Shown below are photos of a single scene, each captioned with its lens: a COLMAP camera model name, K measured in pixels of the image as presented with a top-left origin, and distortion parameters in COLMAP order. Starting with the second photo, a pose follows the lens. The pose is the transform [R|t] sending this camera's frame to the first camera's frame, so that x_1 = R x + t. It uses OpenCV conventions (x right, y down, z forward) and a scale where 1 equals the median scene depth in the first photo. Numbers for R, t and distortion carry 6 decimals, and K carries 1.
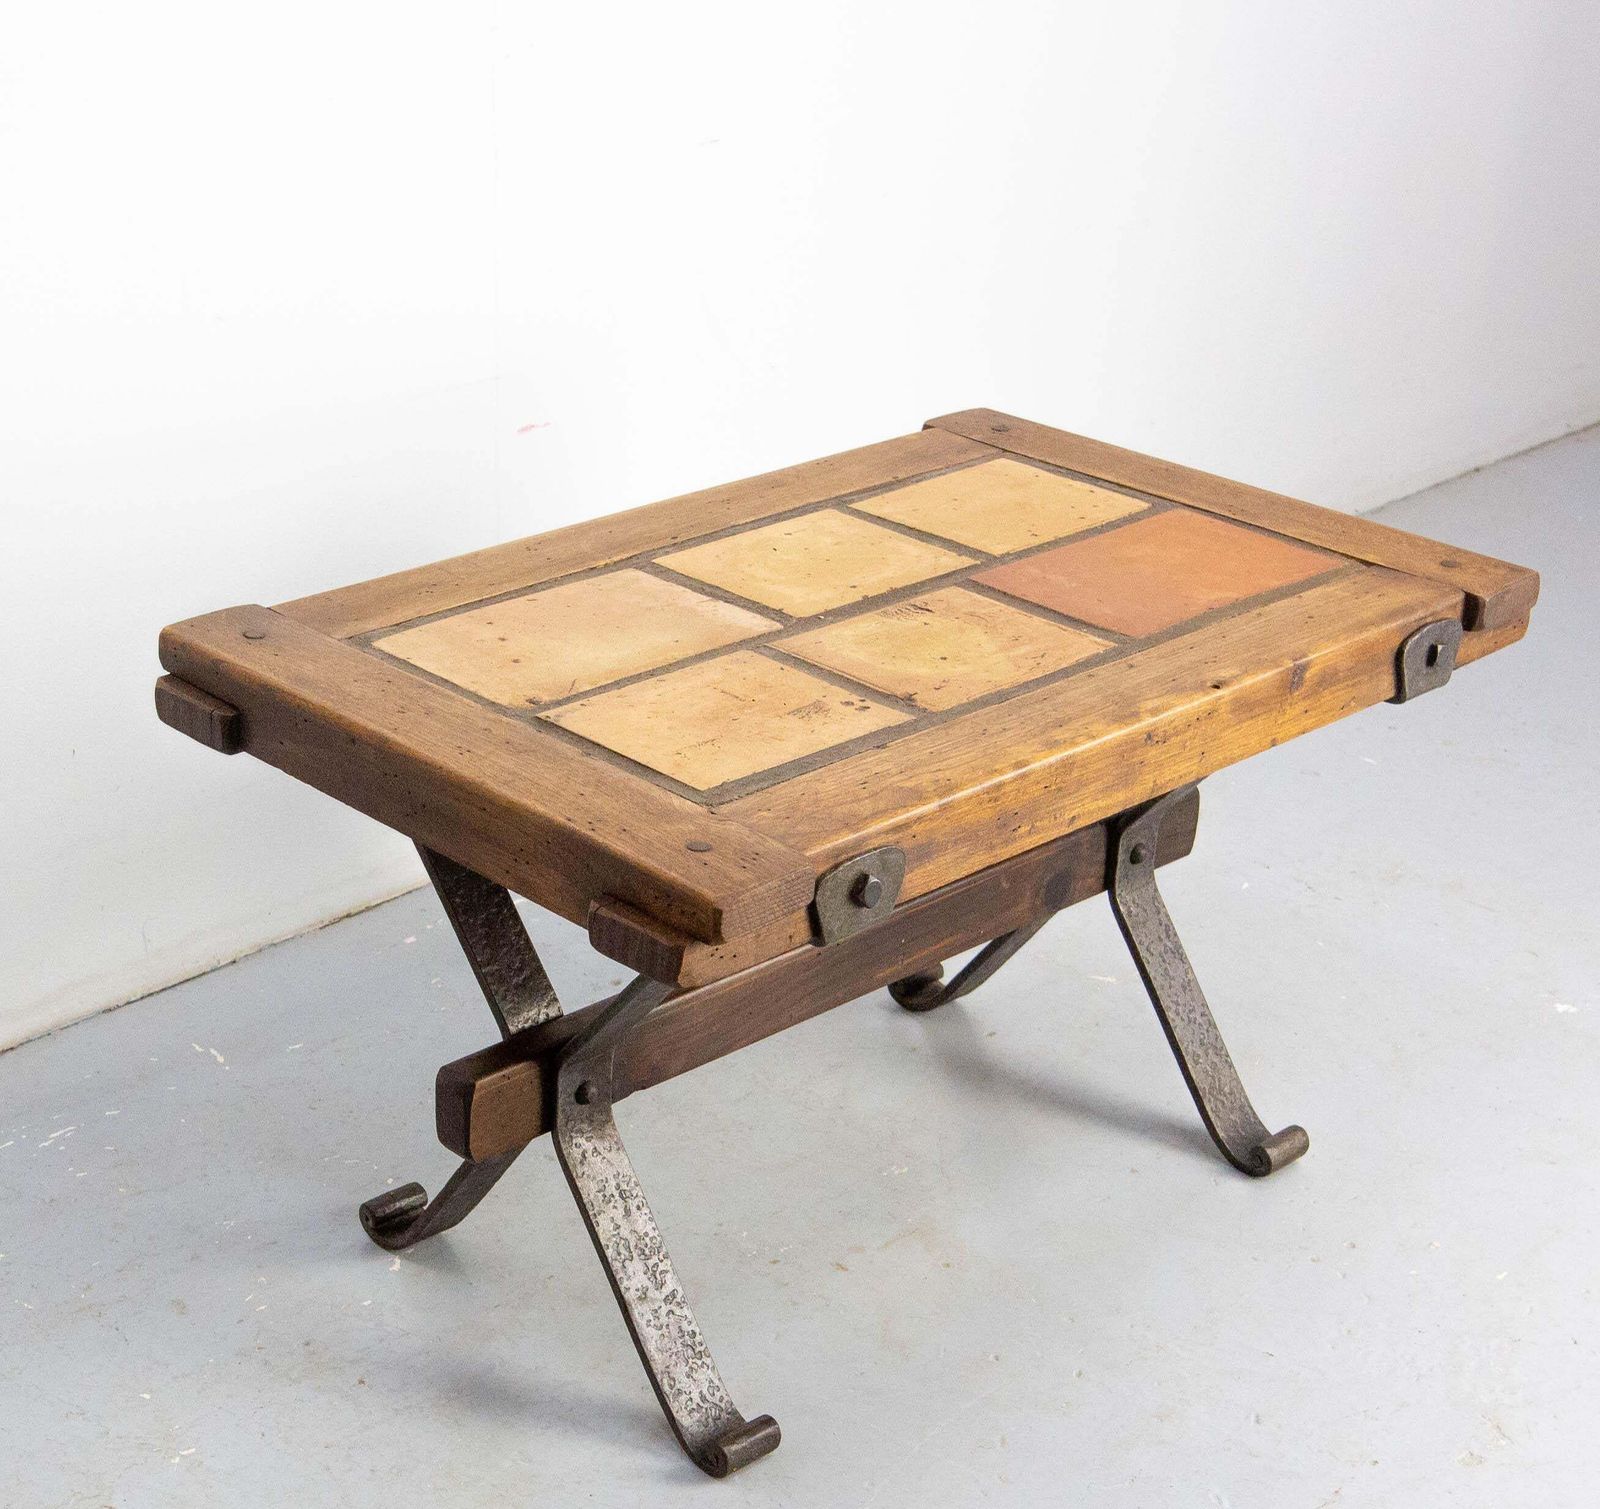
lens RADIAL K [[2996.7, 0, 622.9], [0, 2996.7, 753.5], [0, 0, 1]] dist [0.040091, 0.049192]
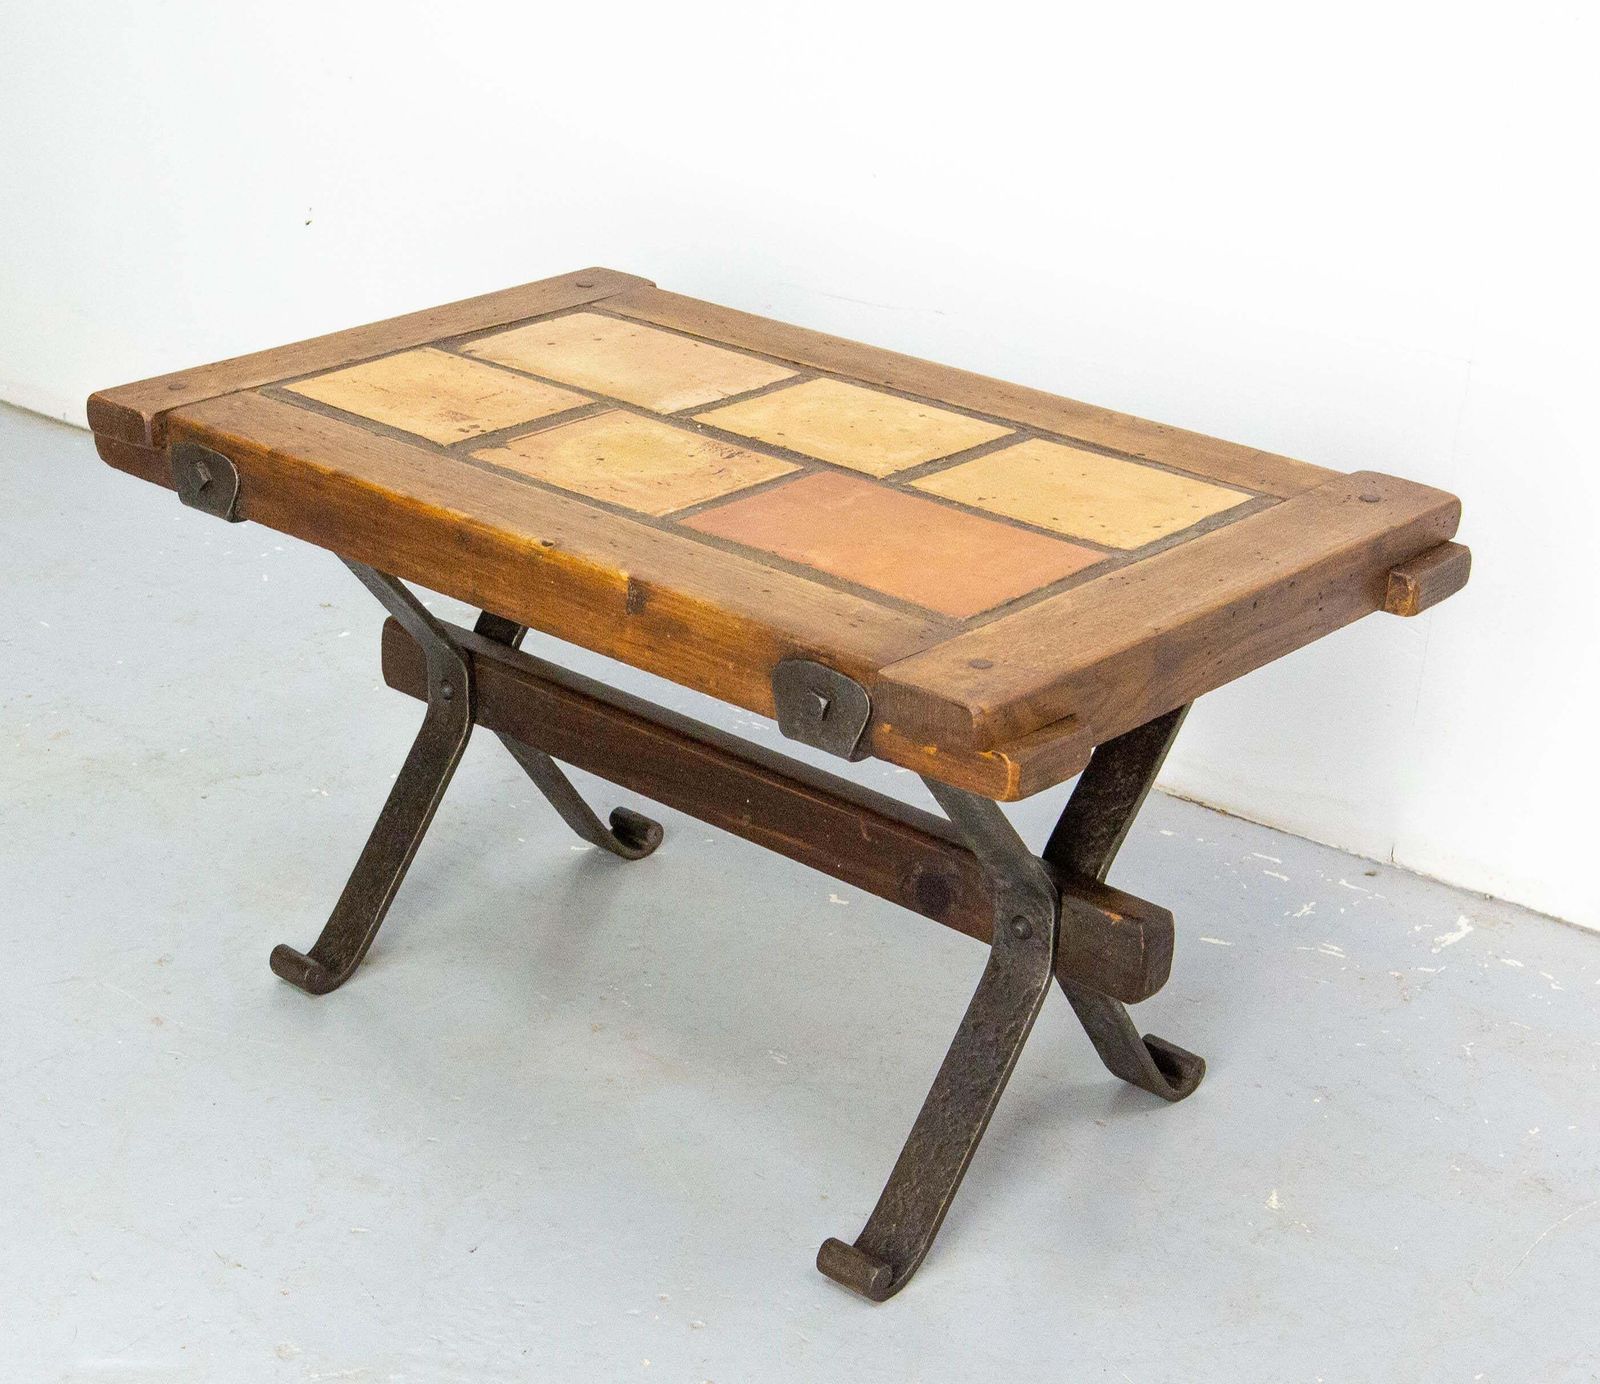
lens RADIAL K [[2862.3, 0, 629.2], [0, 2862.3, 691.0], [0, 0, 1]] dist [-0.025138, -0.055374]
pose [[0.050519, 0.367933, -0.928479, 1.030538], [-0.403051, 0.858109, 0.318117, -0.274905], [0.913782, 0.358154, 0.191647, 0.811955]]
